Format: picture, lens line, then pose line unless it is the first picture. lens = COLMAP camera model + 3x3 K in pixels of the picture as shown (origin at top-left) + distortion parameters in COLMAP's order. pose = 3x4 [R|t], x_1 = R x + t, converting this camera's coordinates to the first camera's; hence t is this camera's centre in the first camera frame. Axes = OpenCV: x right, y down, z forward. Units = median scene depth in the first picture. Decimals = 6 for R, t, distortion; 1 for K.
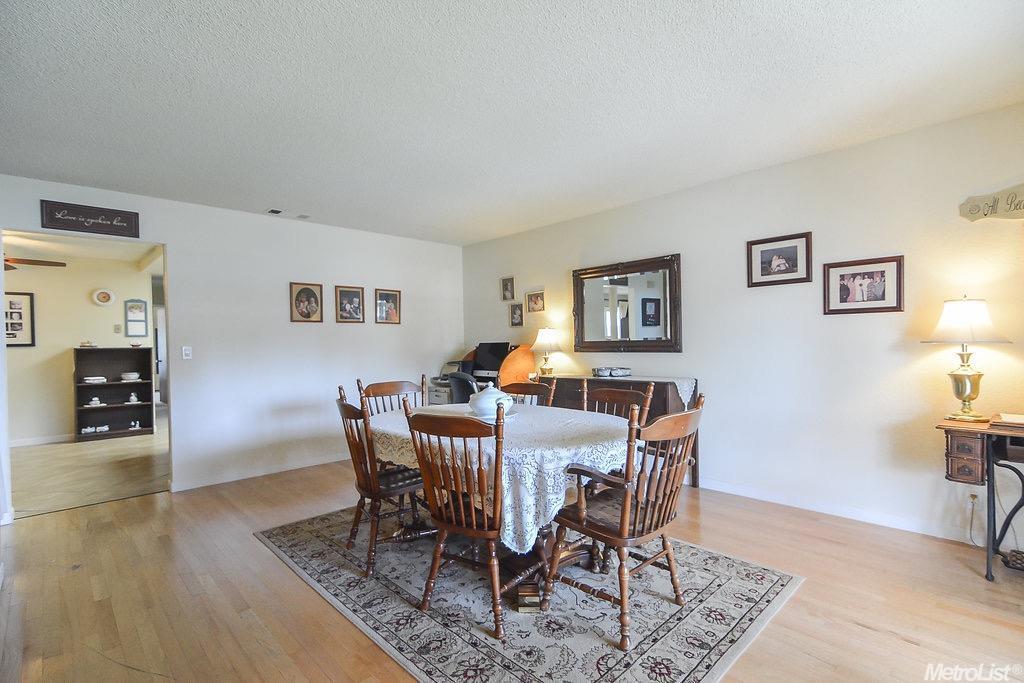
lens RADIAL K [[485.4, 0, 517.8], [0, 485.4, 339.6], [0, 0, 1]] dist [0.015302, -0.005595]
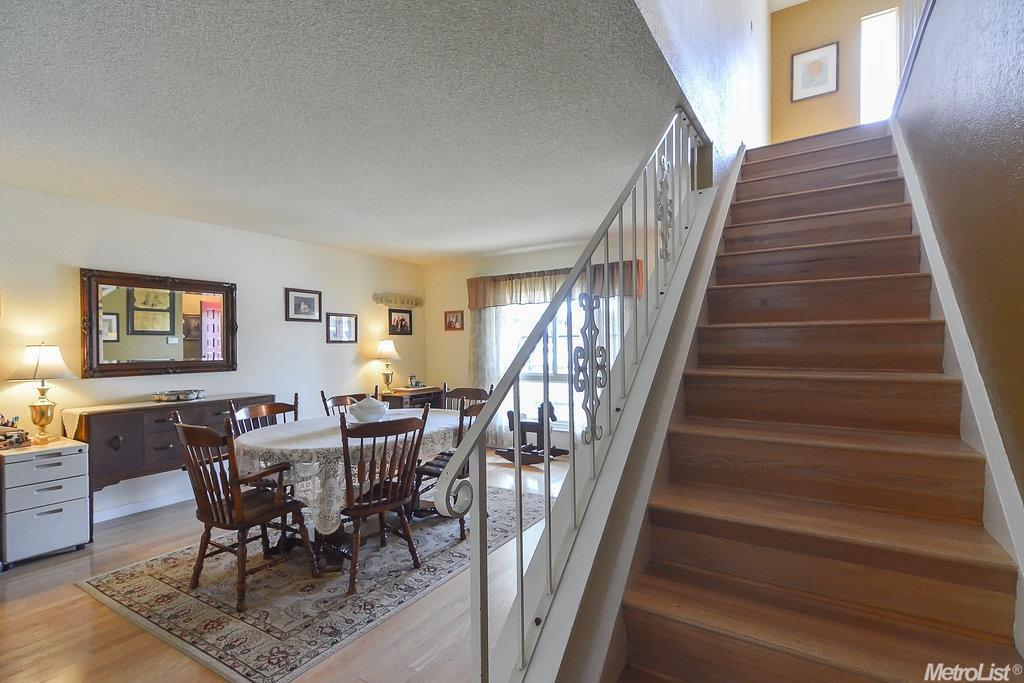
lens RADIAL K [[485.4, 0, 517.6], [0, 485.4, 346.2], [0, 0, 1]] dist [0.015302, -0.005595]
pose [[-0.233328, 0.012887, 0.972313, -1.046492], [0.005146, 0.999915, -0.012018, -0.016130], [-0.972384, 0.002199, -0.233375, 0.702314]]
